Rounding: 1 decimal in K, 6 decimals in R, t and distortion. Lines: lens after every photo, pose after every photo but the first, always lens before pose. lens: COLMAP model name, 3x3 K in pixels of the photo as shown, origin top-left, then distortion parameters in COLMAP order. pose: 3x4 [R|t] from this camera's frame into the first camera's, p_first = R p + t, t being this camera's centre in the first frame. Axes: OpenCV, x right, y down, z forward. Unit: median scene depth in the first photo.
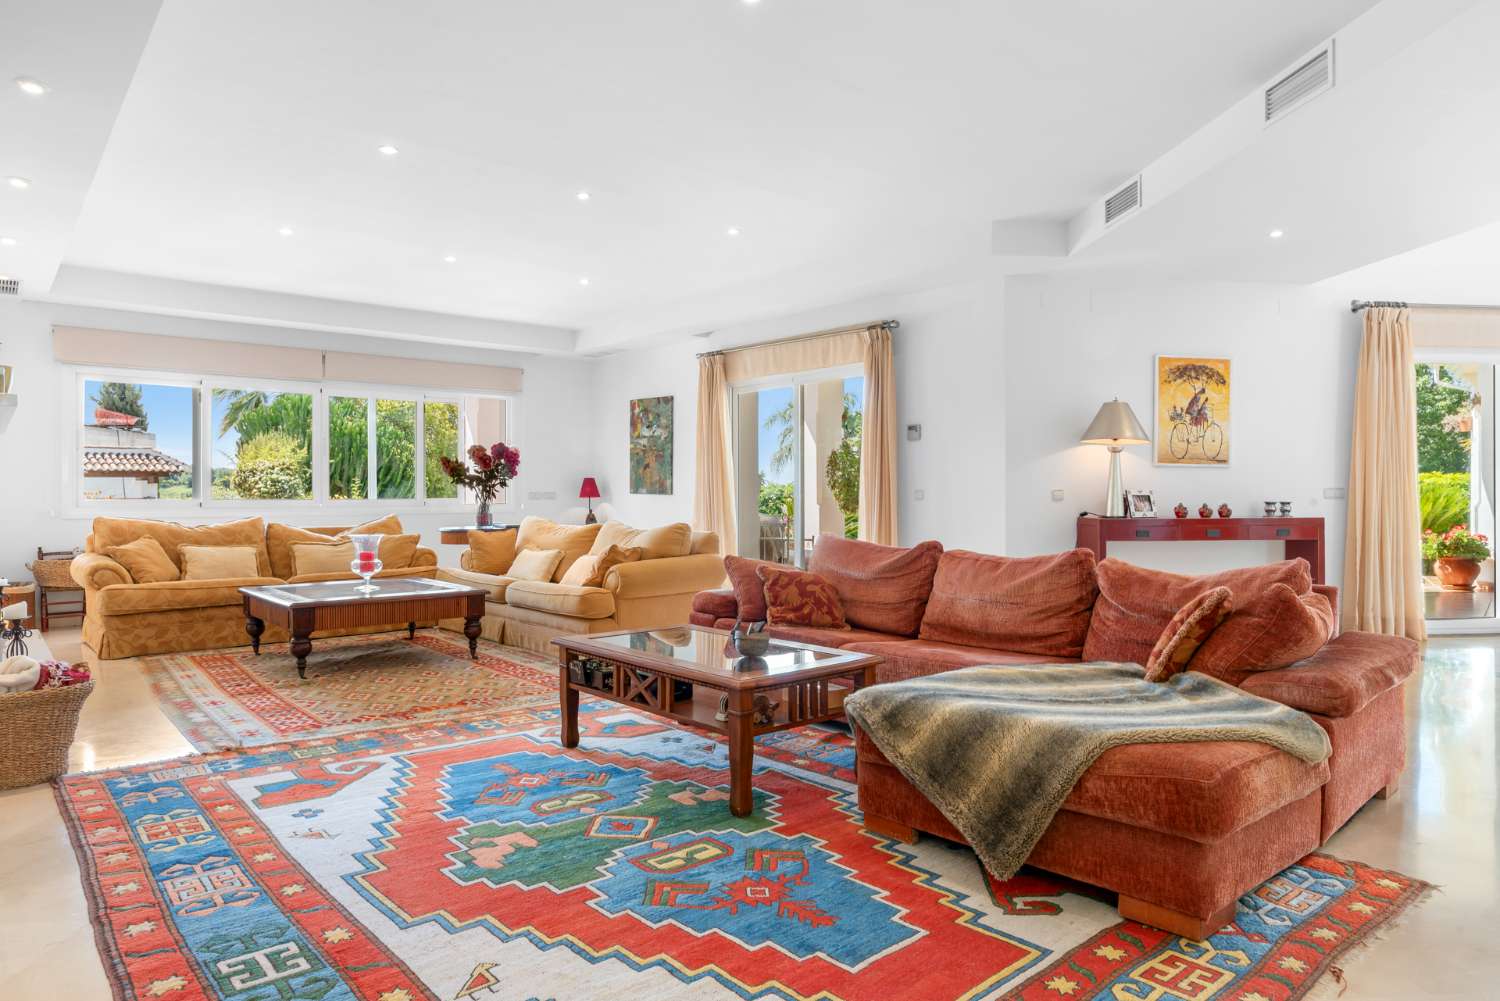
lens RADIAL K [[951.5, 0, 751.0], [0, 951.5, 501.7], [0, 0, 1]] dist [0.002317, 0.000249]
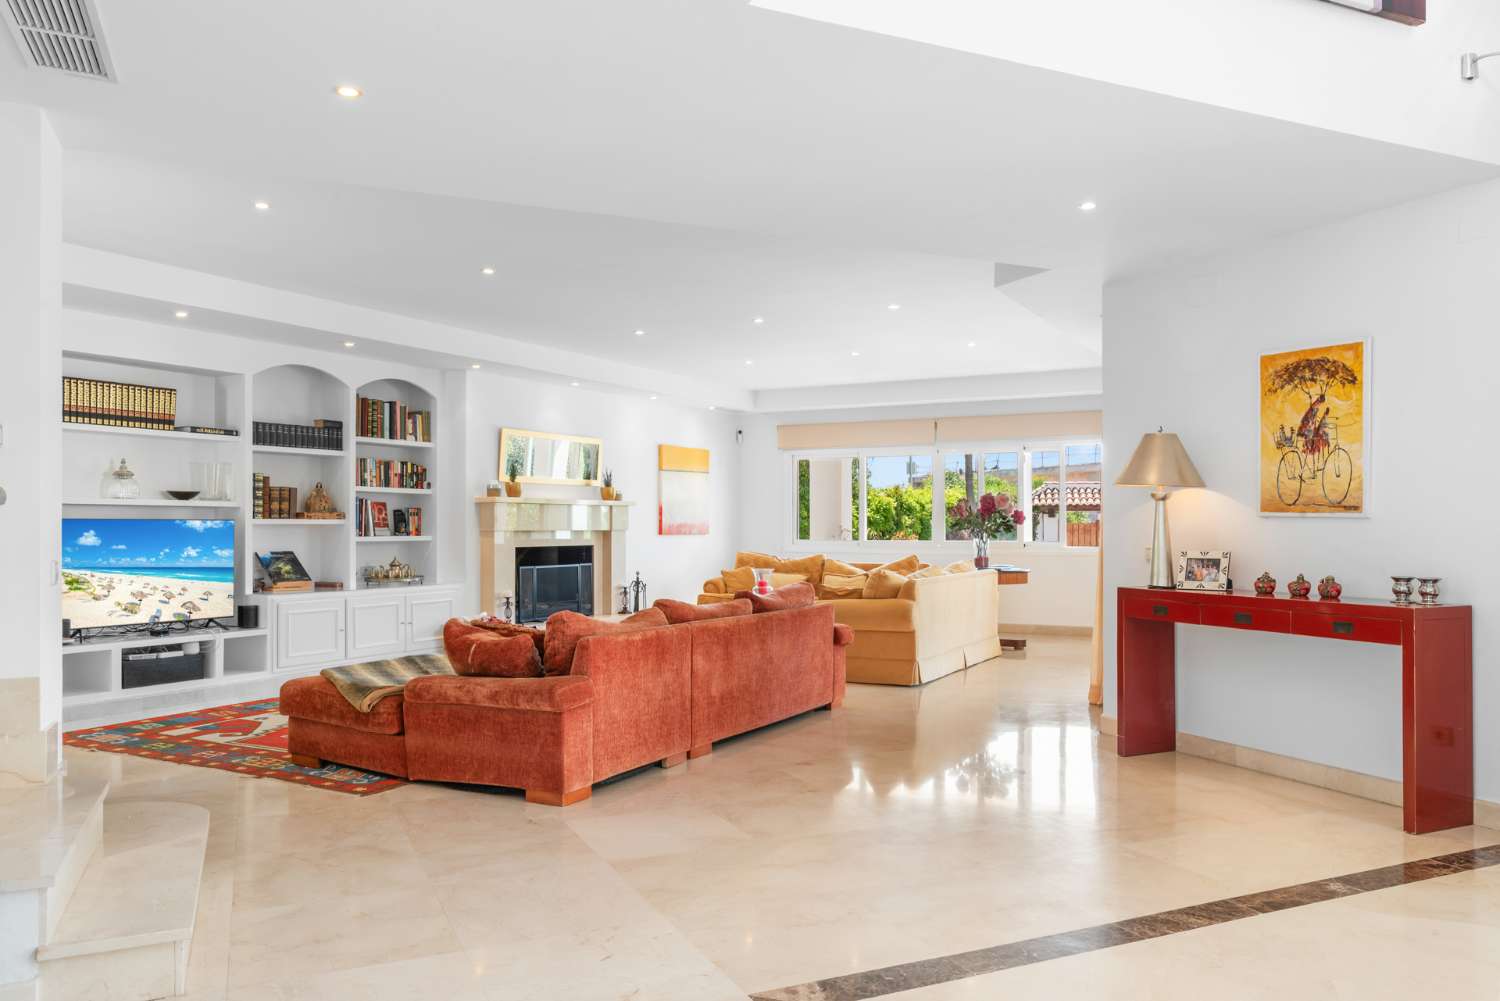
lens RADIAL K [[1123.1, 0, 749.5], [0, 1123.1, 503.0], [0, 0, 1]] dist [0.010289, 0.005759]
pose [[0.335866, -0.014699, -0.941795, 1.057085], [-0.005051, 0.999836, -0.017406, -0.031224], [0.941896, 0.010603, 0.335737, 0.386885]]
